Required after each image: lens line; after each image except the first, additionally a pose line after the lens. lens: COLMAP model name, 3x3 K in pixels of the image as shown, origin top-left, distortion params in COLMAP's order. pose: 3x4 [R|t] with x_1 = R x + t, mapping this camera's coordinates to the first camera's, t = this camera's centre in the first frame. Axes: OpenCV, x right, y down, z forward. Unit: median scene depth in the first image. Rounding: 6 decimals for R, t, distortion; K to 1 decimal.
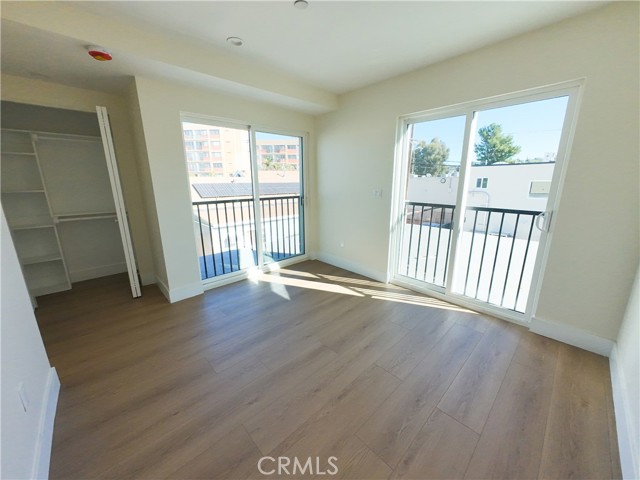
lens RADIAL K [[245.9, 0, 320.7], [0, 245.9, 239.8], [0, 0, 1]] dist [-0.002731, 0.000176]
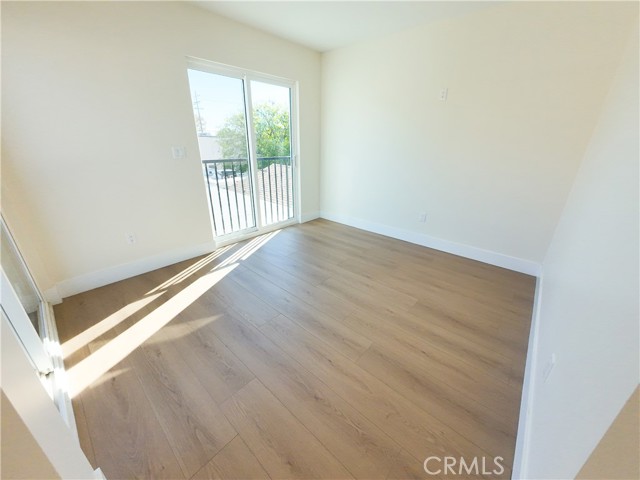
lens RADIAL K [[245.9, 0, 319.9], [0, 245.9, 238.5], [0, 0, 1]] dist [-0.002731, 0.000176]
pose [[-0.070873, -0.373236, 0.925026, -0.692452], [0.229771, 0.896310, 0.379254, -0.147252], [-0.970661, 0.239423, 0.022235, 0.647498]]
